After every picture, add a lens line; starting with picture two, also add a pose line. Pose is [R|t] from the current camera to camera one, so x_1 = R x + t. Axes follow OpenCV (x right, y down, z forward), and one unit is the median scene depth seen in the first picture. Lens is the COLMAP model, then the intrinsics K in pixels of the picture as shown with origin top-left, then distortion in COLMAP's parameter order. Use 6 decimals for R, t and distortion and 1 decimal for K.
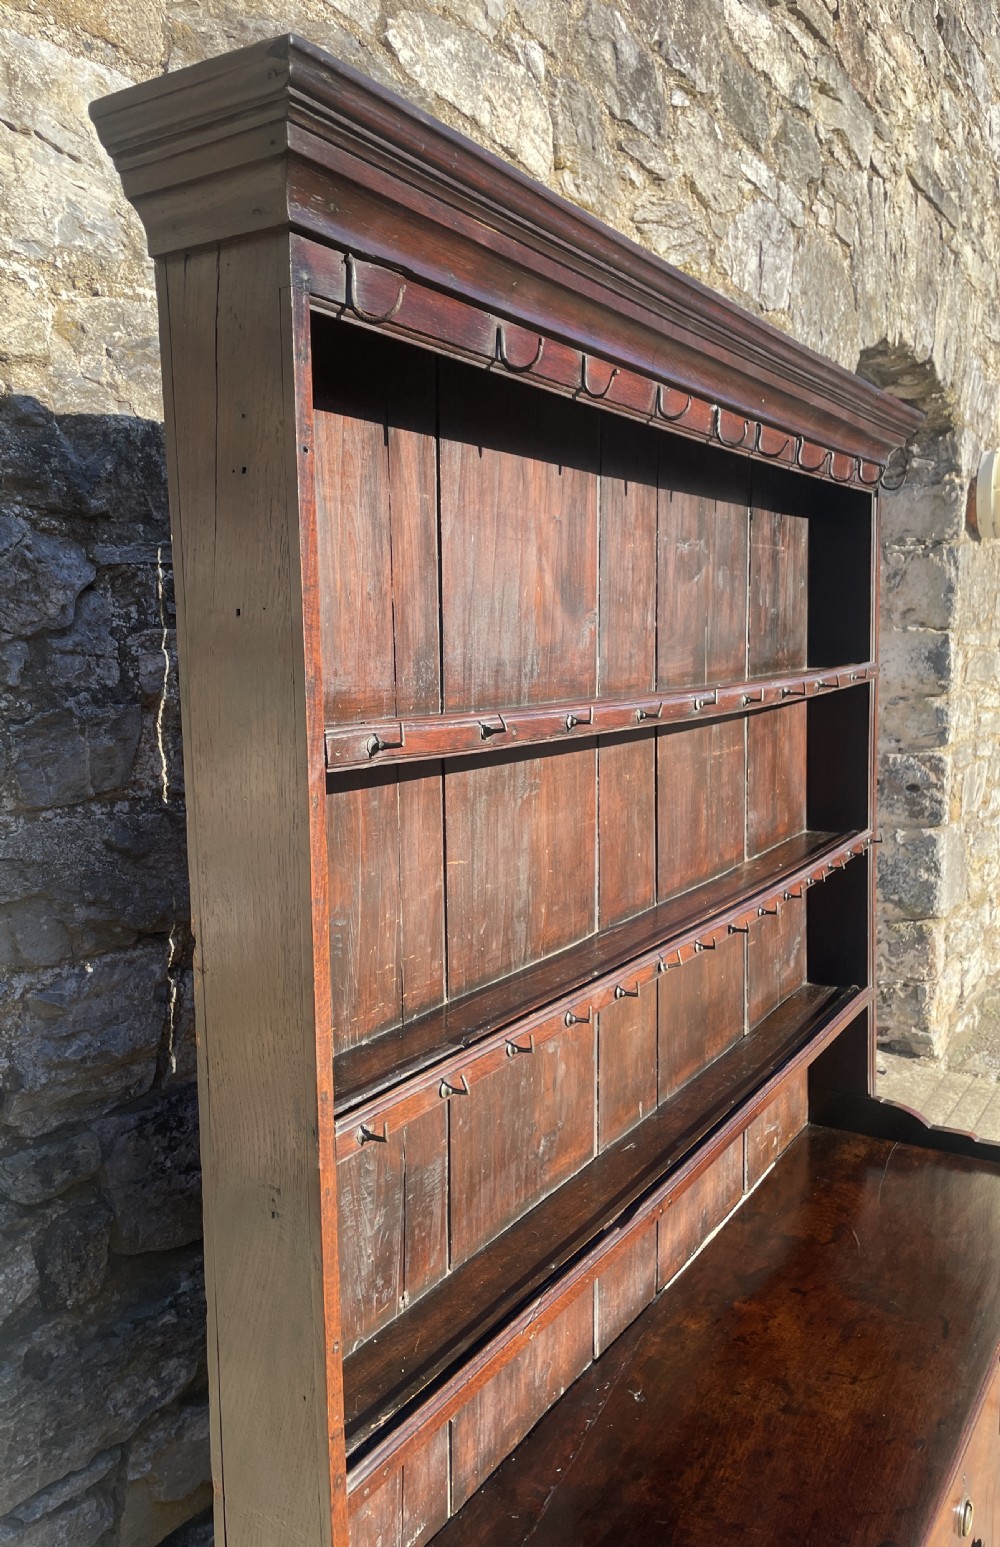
lens RADIAL K [[1194.4, 0, 500.1], [0, 1194.4, 752.5], [0, 0, 1]] dist [0.052569, -0.069278]
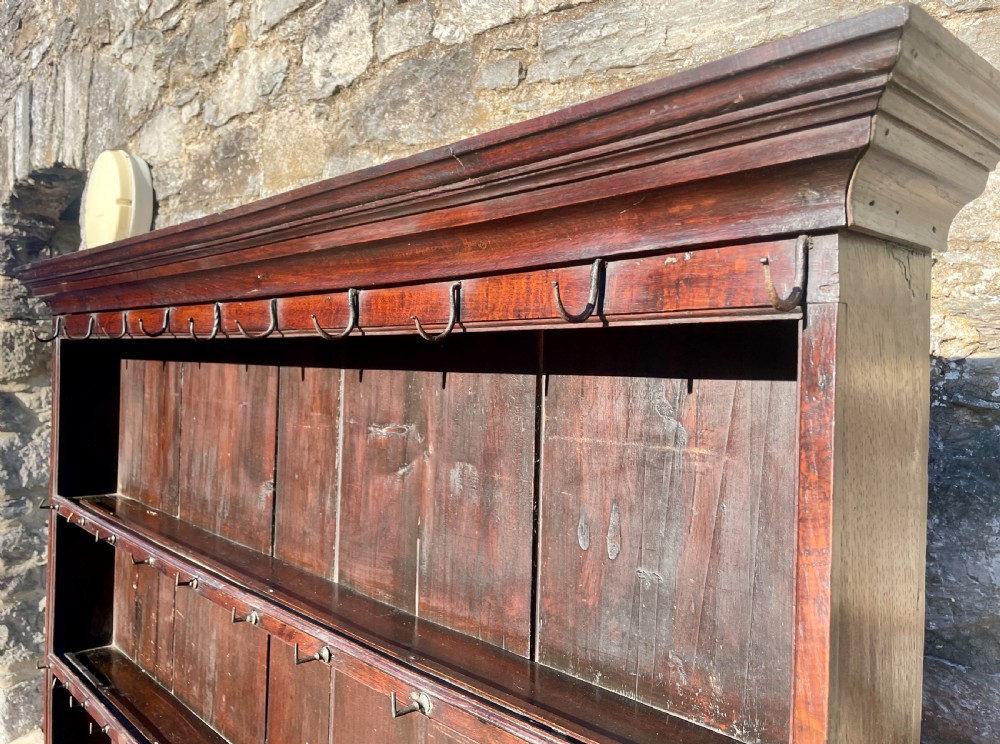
lens RADIAL K [[780.5, 0, 504.7], [0, 780.5, 358.3], [0, 0, 1]] dist [0.081964, -0.107545]
pose [[-0.247618, 0.001350, -0.968857, 0.688643], [-0.117128, 0.992623, 0.031318, -0.259122], [0.961752, 0.121236, -0.245633, 1.254587]]
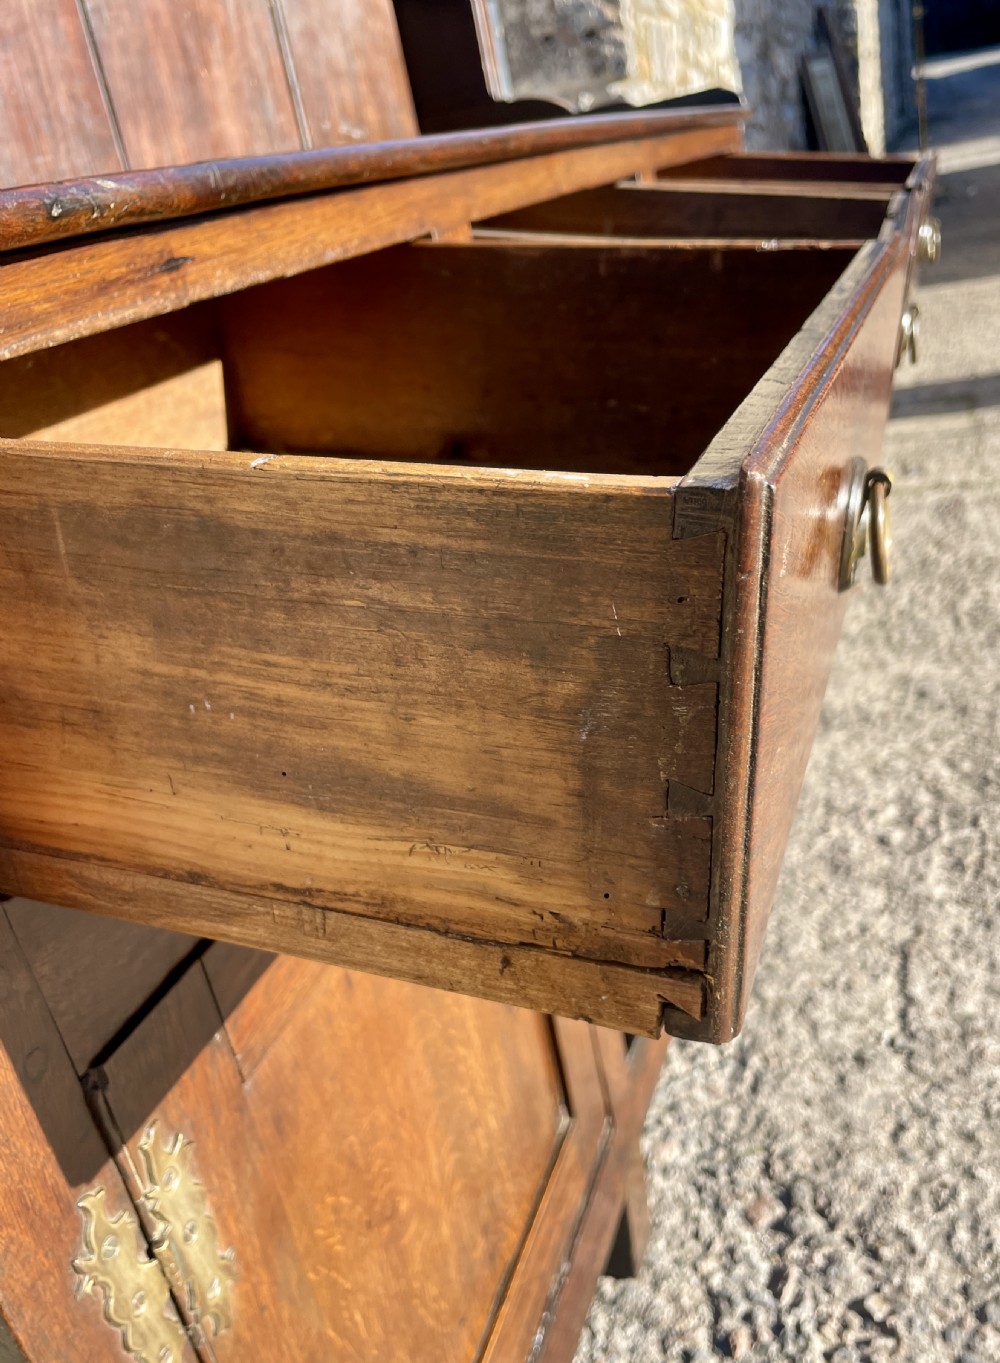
lens RADIAL K [[1191.7, 0, 530.2], [0, 1191.7, 724.9], [0, 0, 1]] dist [0.049947, -0.081086]
pose [[0.957379, -0.244820, 0.153259, 0.172842], [0.188067, 0.931099, 0.312546, 0.560799], [-0.219217, -0.270402, 0.937458, 0.304180]]
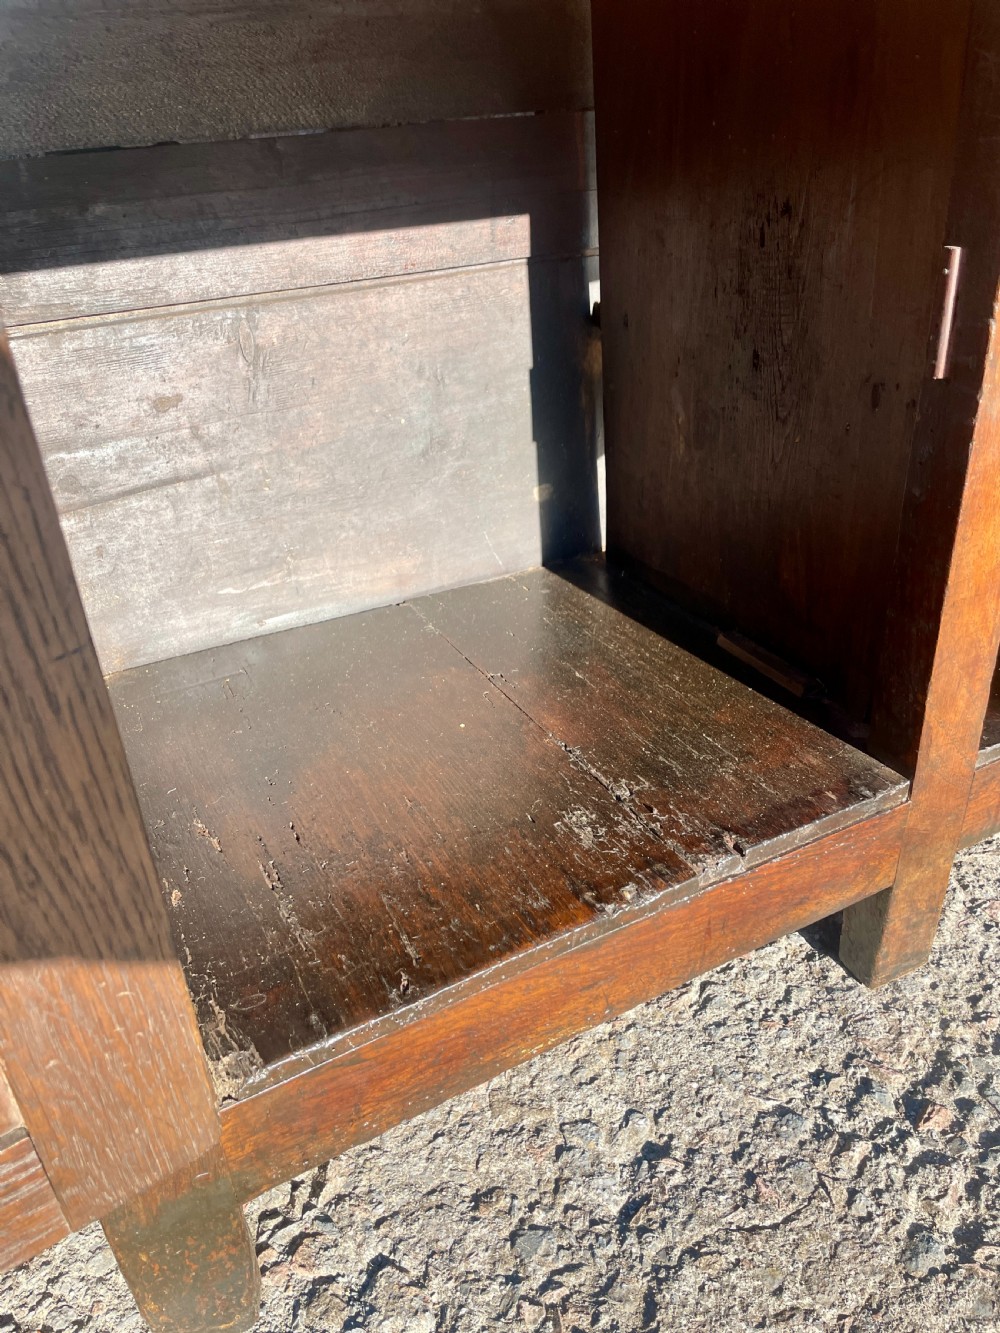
lens RADIAL K [[1040.4, 0, 506.8], [0, 1040.4, 663.7], [0, 0, 1]] dist [0.081964, -0.107545]
pose [[0.870482, 0.218565, -0.441011, 0.283882], [-0.017715, 0.909331, 0.415697, 0.720383], [0.491881, -0.354045, 0.795428, 0.409333]]
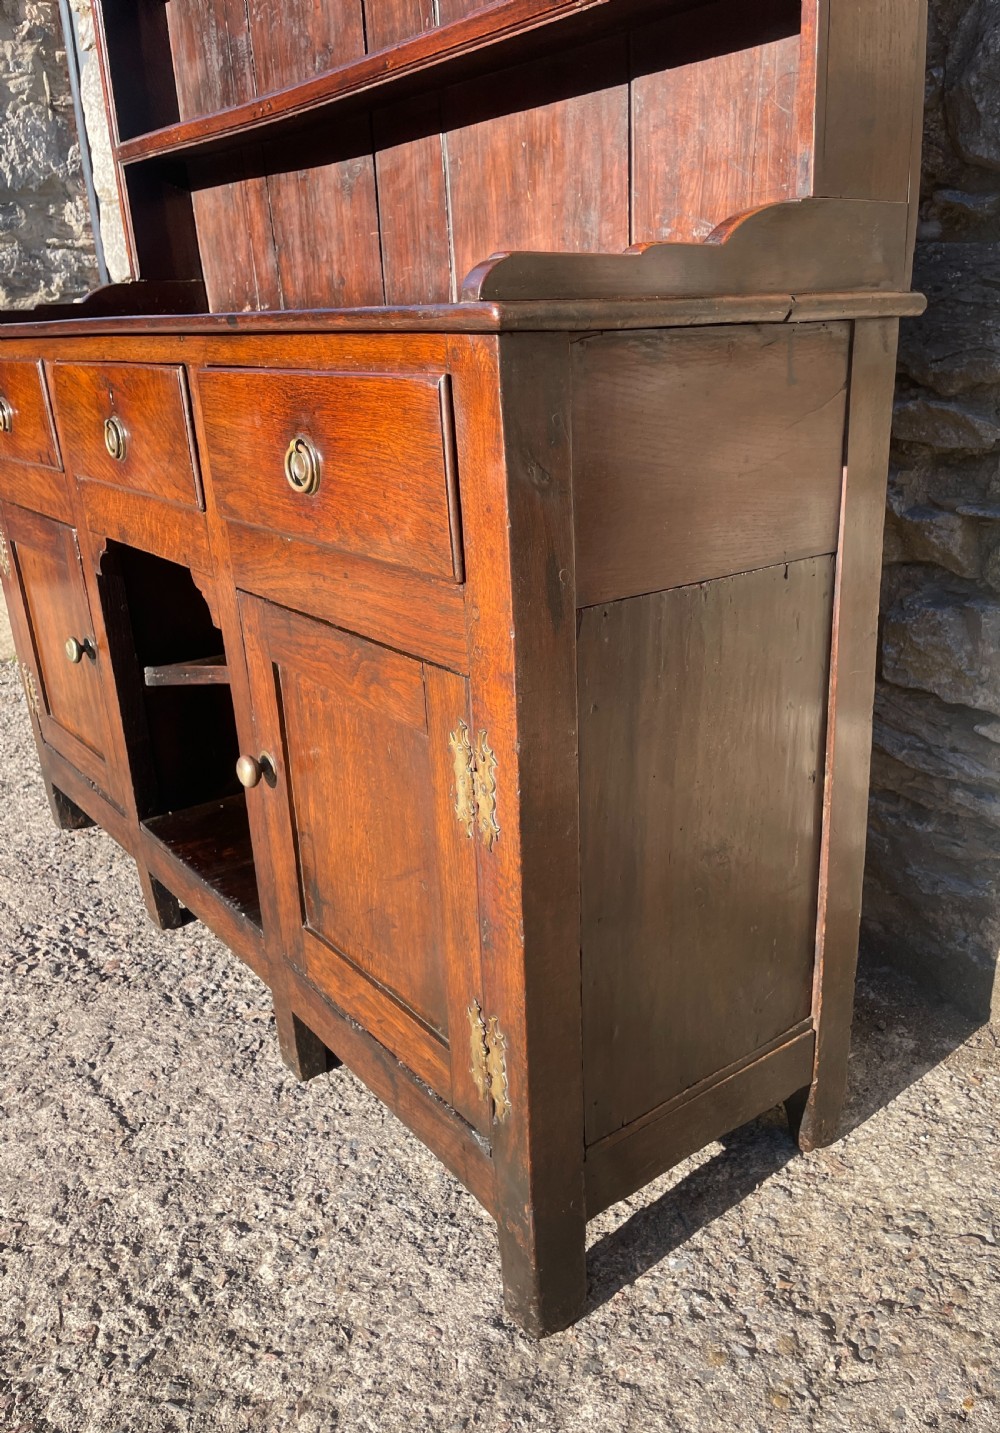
lens RADIAL K [[1133.6, 0, 562.9], [0, 1133.6, 741.3], [0, 0, 1]] dist [0.059722, -0.085868]
pose [[-0.328850, 0.355071, -0.875090, 1.023530], [-0.063034, 0.916308, 0.395483, 0.417058], [0.942276, 0.185215, -0.278947, 1.448675]]
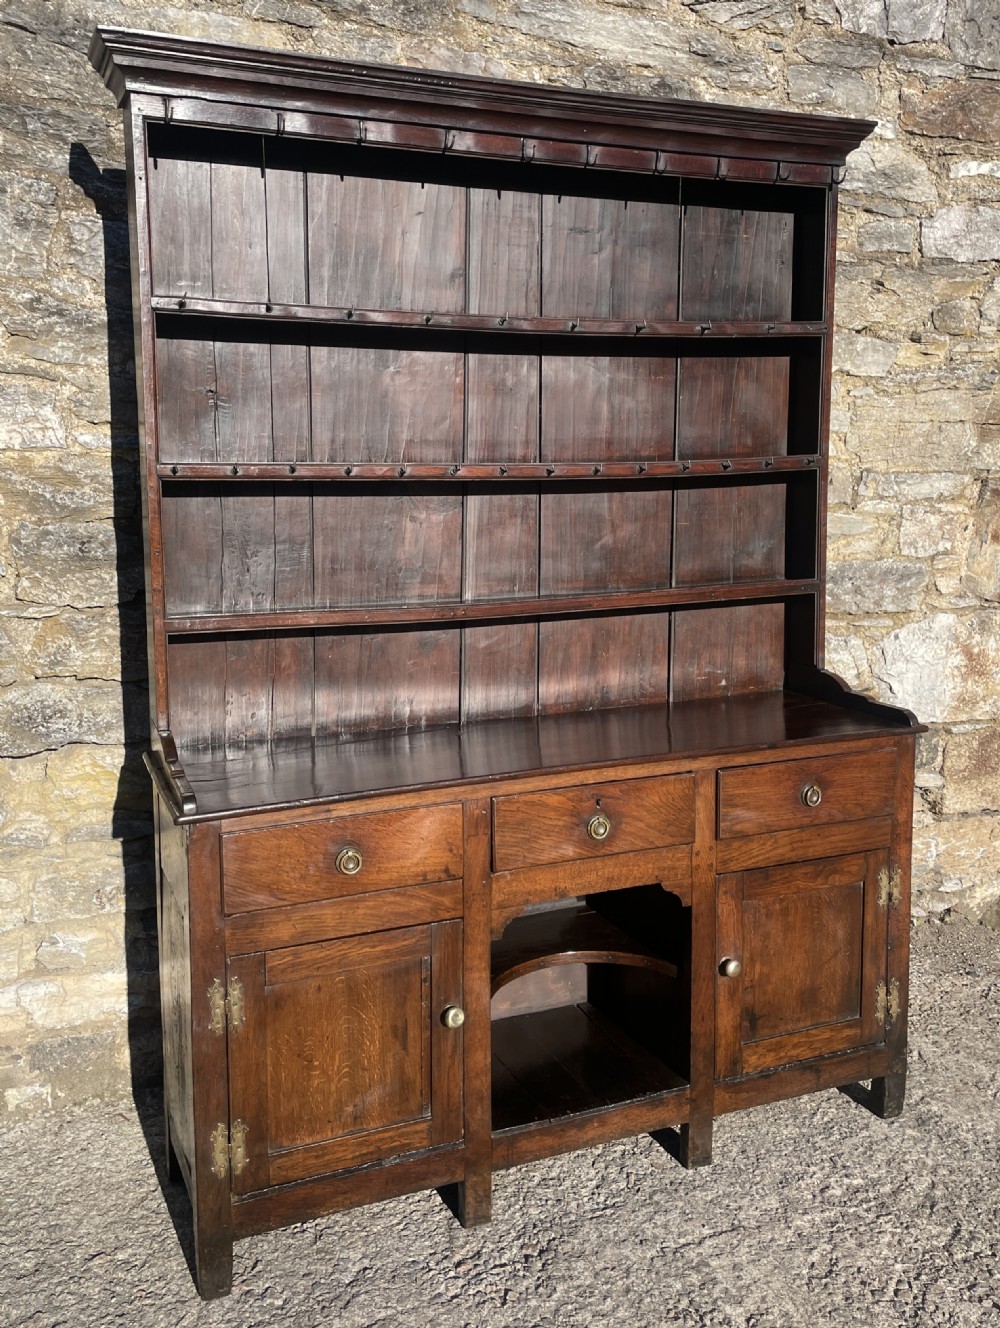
lens RADIAL K [[1253.6, 0, 501.1], [0, 1253.6, 559.3], [0, 0, 1]] dist [0.011864, 0.000000]
pose [[0.821447, 0.074027, -0.565460, 1.054358], [-0.070317, 0.997121, 0.028388, 0.212880], [0.565934, 0.016443, 0.824287, -0.396432]]
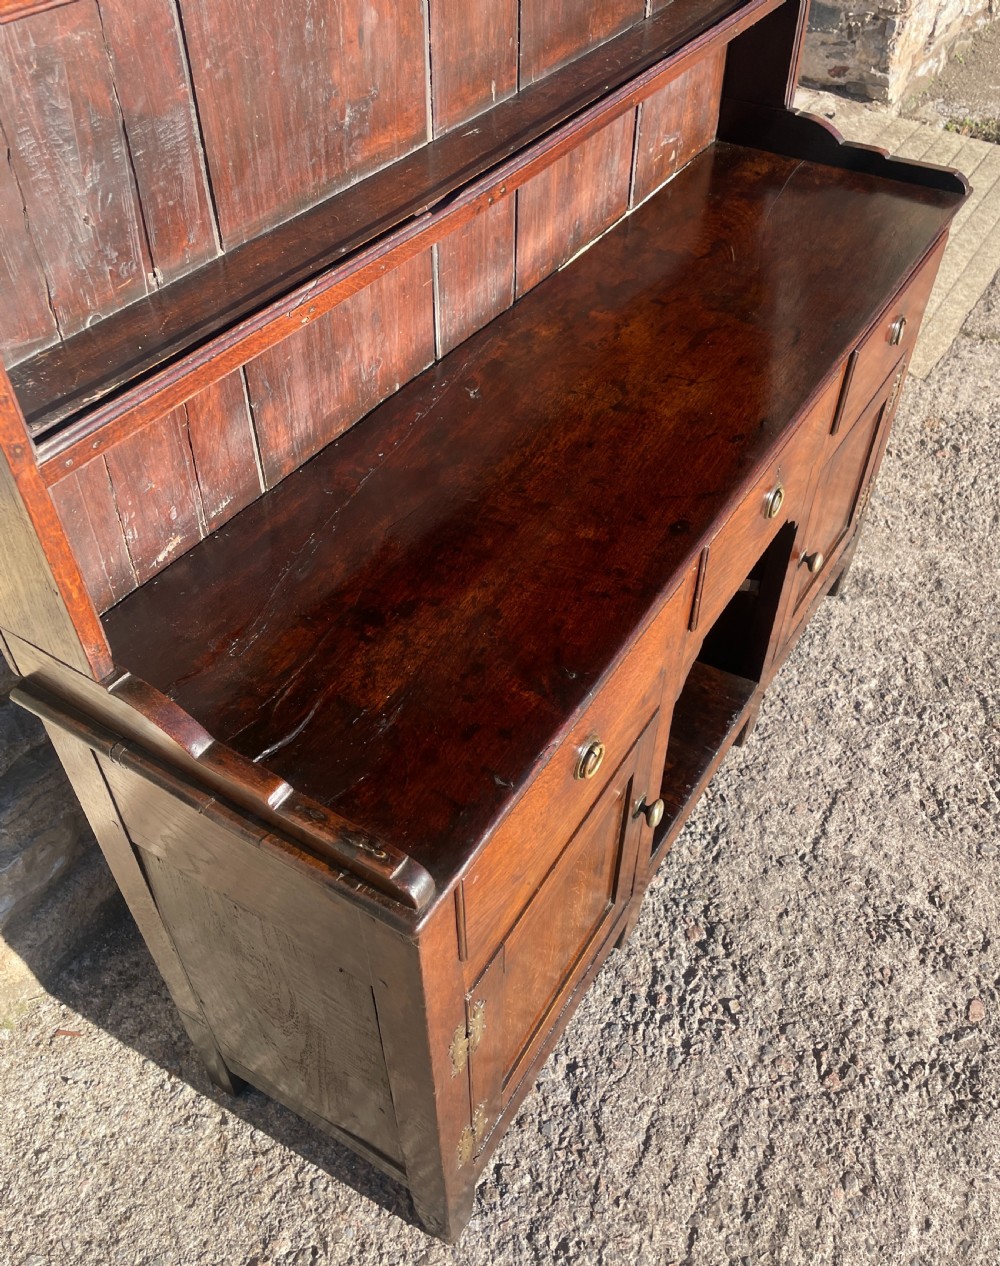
lens RADIAL K [[1074.9, 0, 540.4], [0, 1074.9, 610.8], [0, 0, 1]] dist [0.086657, -0.121722]
pose [[0.998837, 0.009547, 0.047256, 0.118163], [-0.036829, 0.783647, 0.620114, 0.107503], [-0.031112, -0.621133, 0.783087, 0.168025]]
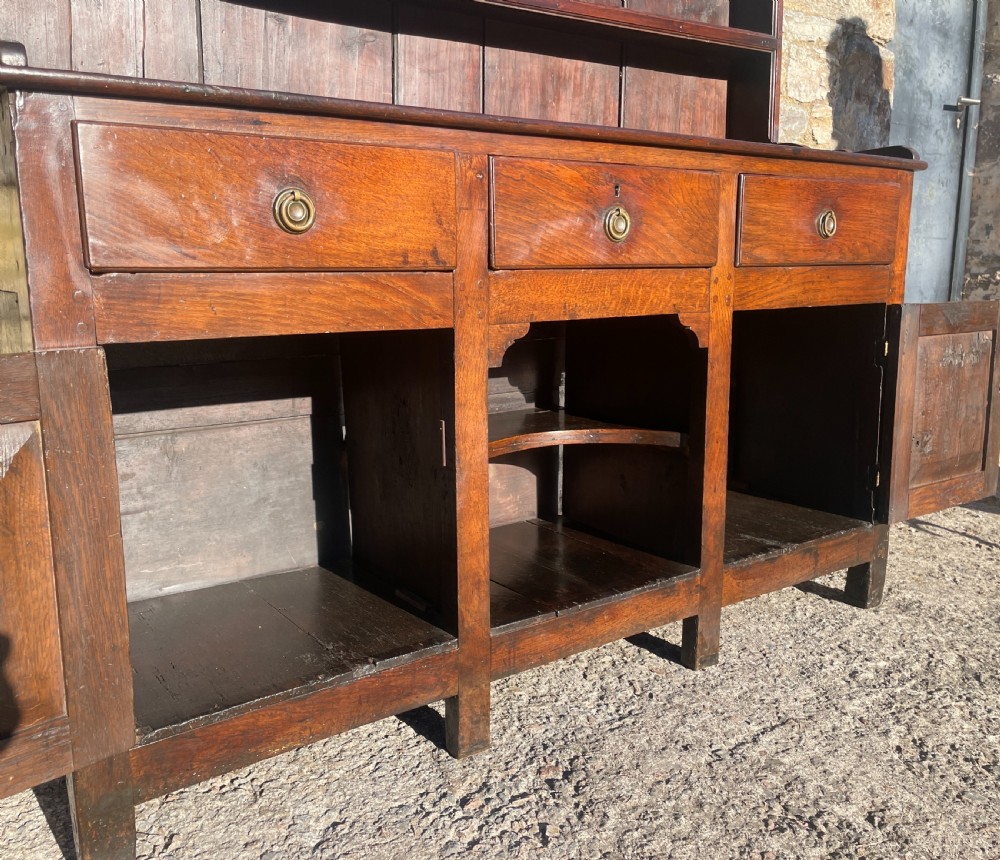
lens RADIAL K [[887.0, 0, 480.3], [0, 887.0, 424.0], [0, 0, 1]] dist [0.066287, -0.078084]
pose [[0.921201, 0.078304, -0.381127, 0.542930], [-0.049651, 0.995189, 0.084457, 0.675344], [0.385907, -0.058879, 0.920657, 0.104183]]
